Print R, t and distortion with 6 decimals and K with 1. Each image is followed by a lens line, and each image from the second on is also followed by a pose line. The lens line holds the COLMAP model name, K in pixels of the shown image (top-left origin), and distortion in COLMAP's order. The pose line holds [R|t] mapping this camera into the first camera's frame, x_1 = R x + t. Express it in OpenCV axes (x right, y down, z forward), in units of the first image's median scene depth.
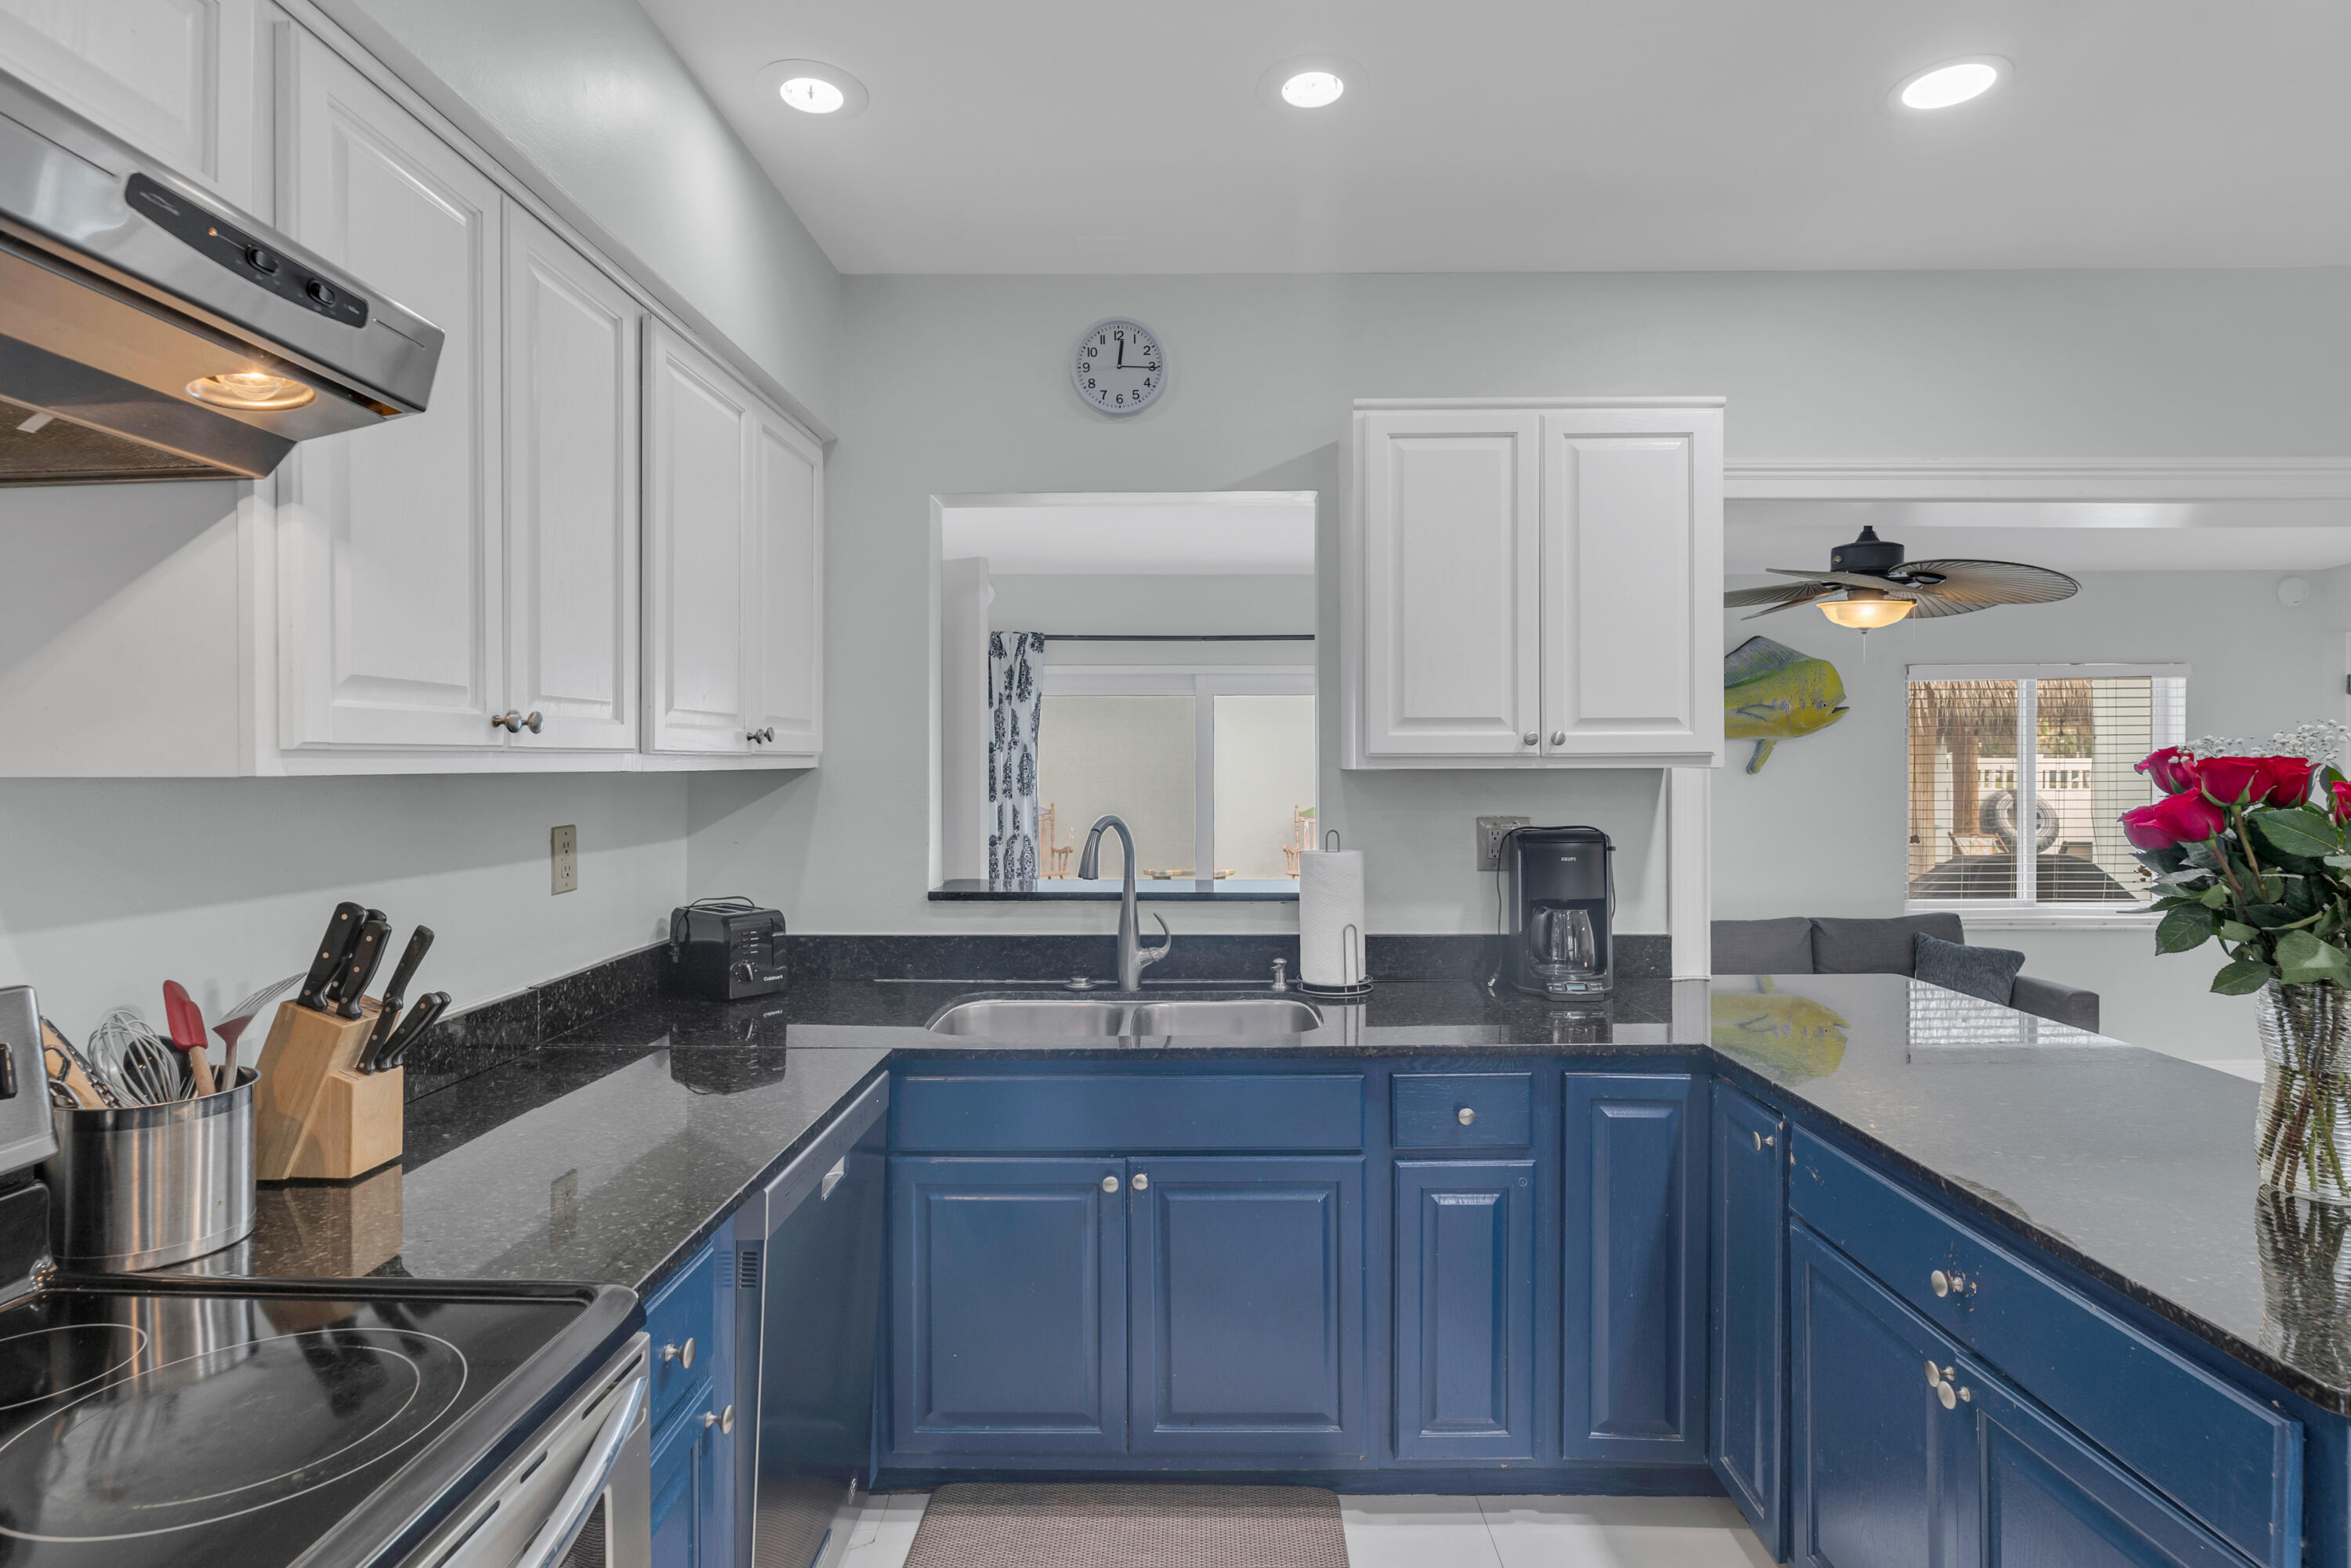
lens RADIAL K [[1203.0, 0, 1177.9], [0, 1203.0, 778.3], [0, 0, 1]] dist [-0.000555, 0.000627]
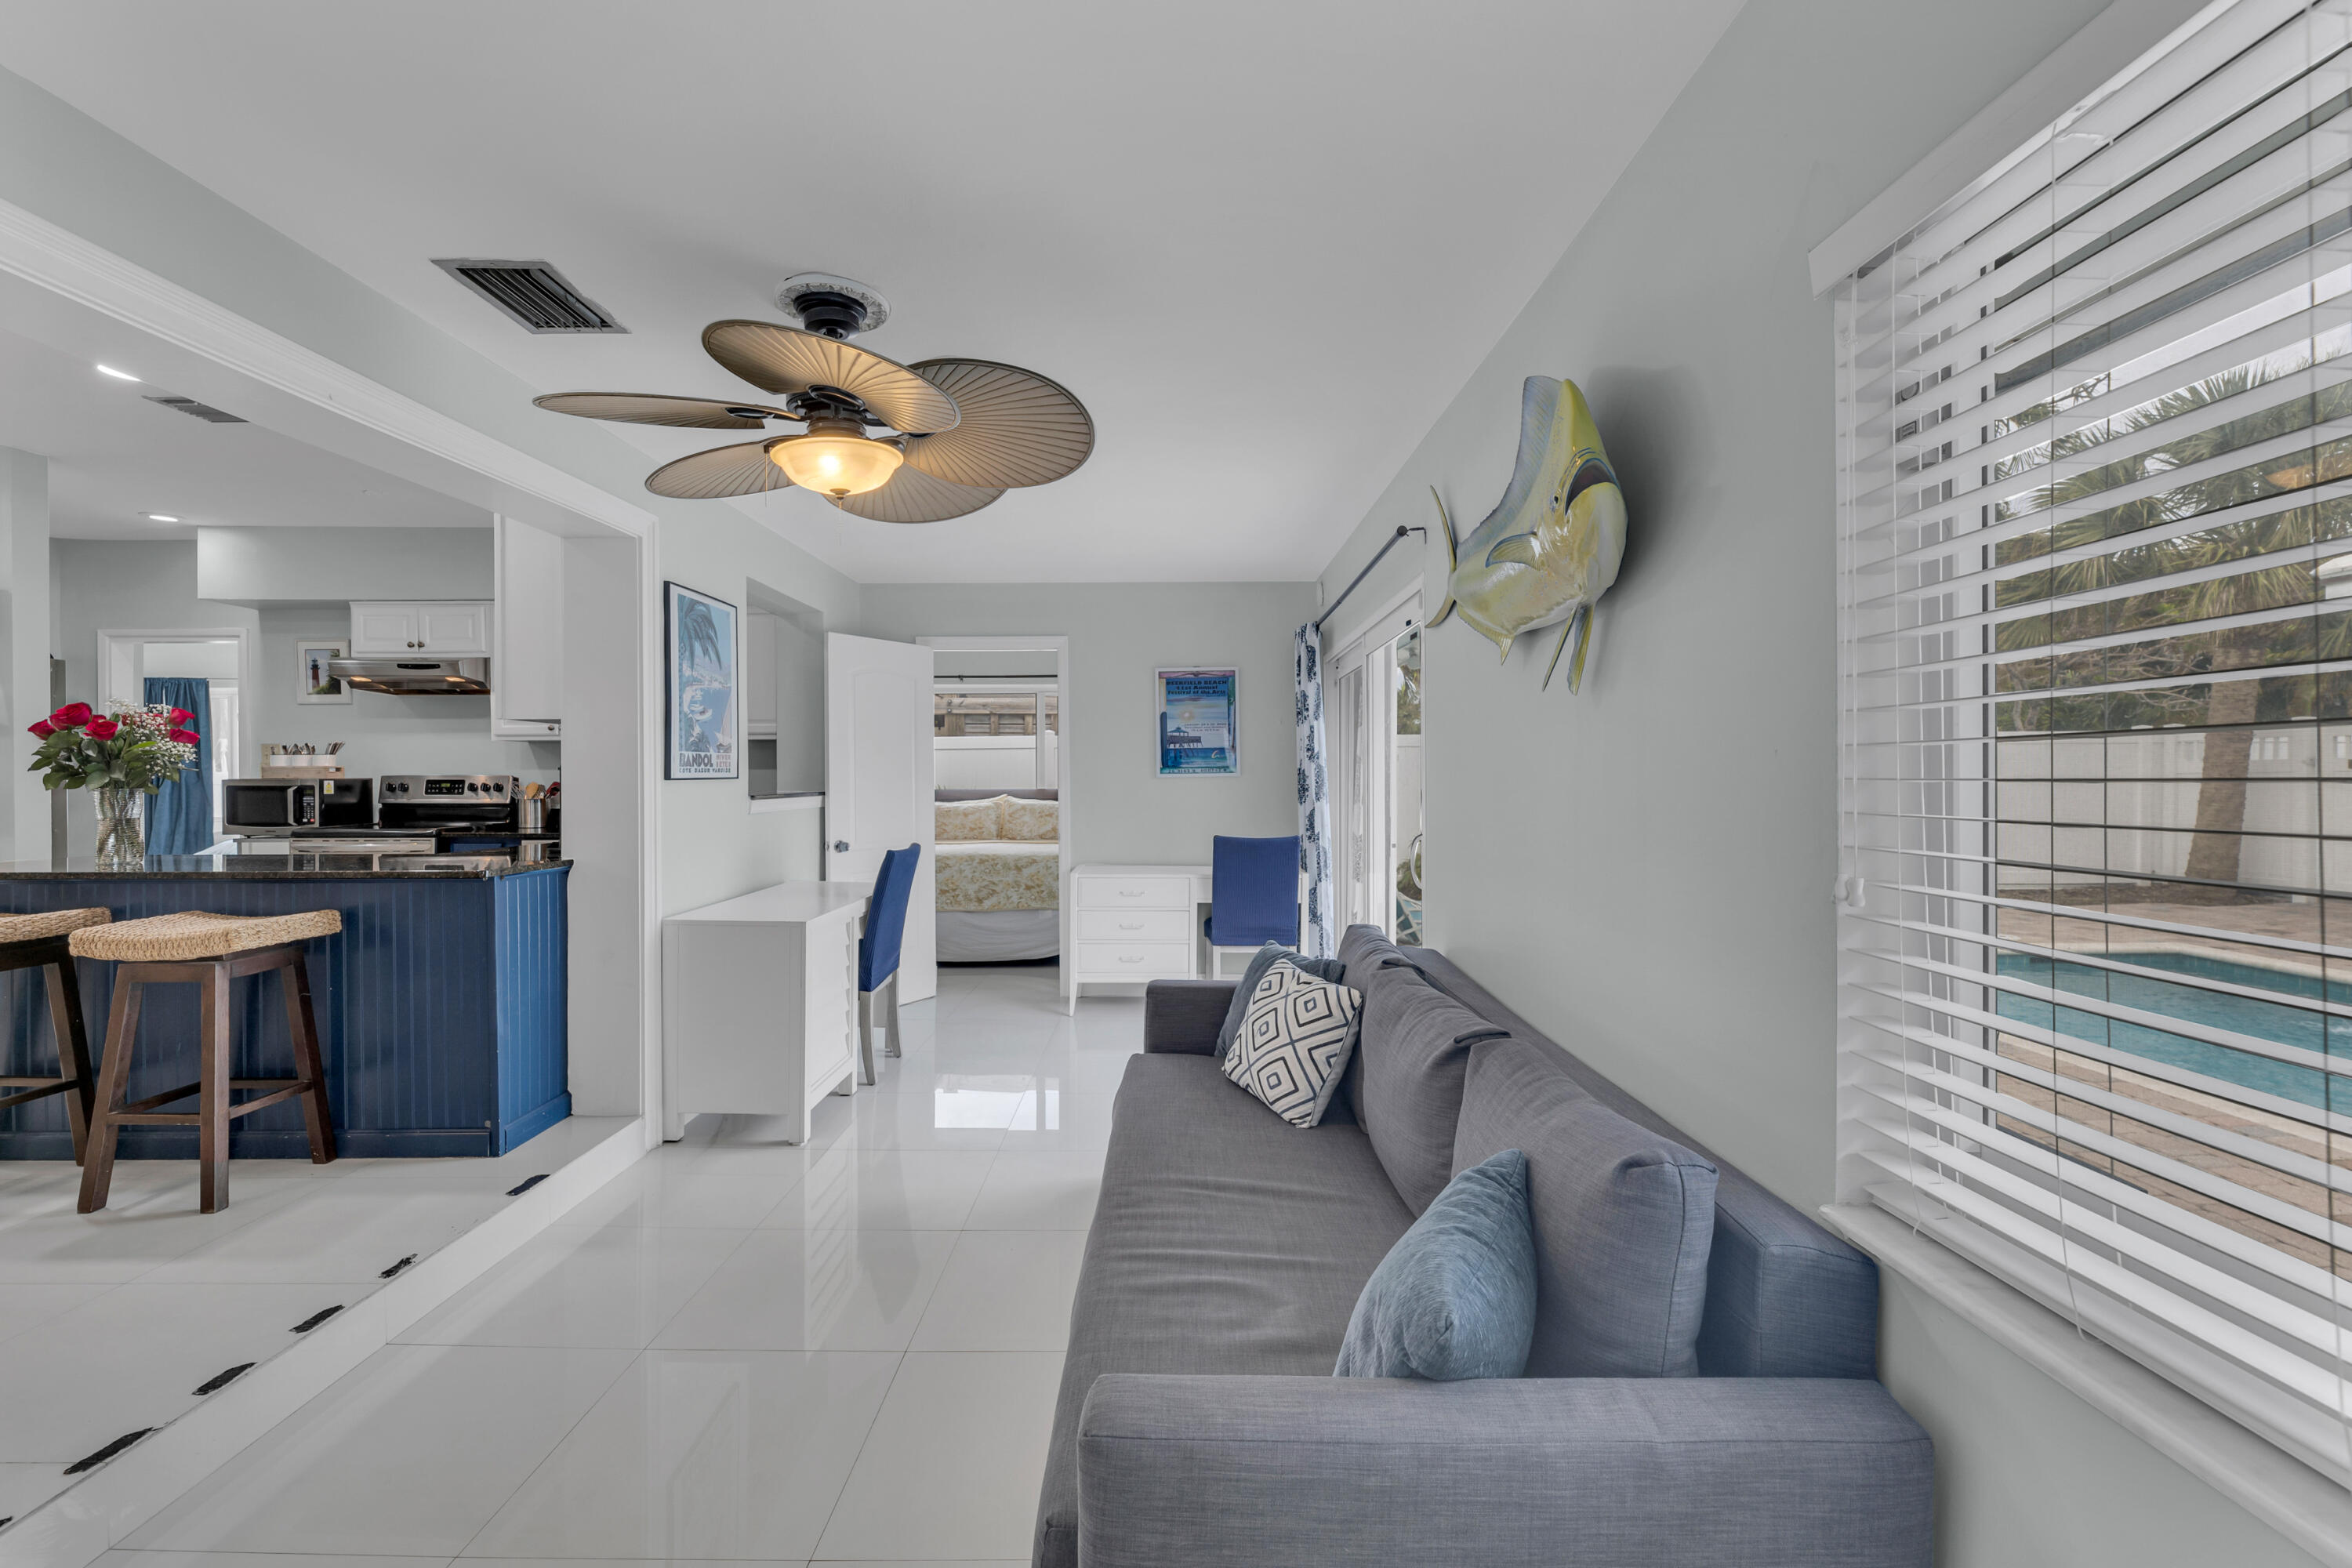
lens RADIAL K [[988.6, 0, 1176.0], [0, 988.6, 784.0], [0, 0, 1]] dist [-0.001855, -0.000043]
pose [[0.020337, 0.008768, -0.999755, 1.772563], [-0.008514, 0.999927, 0.008596, 0.060982], [0.999757, 0.008337, 0.020410, 1.829964]]
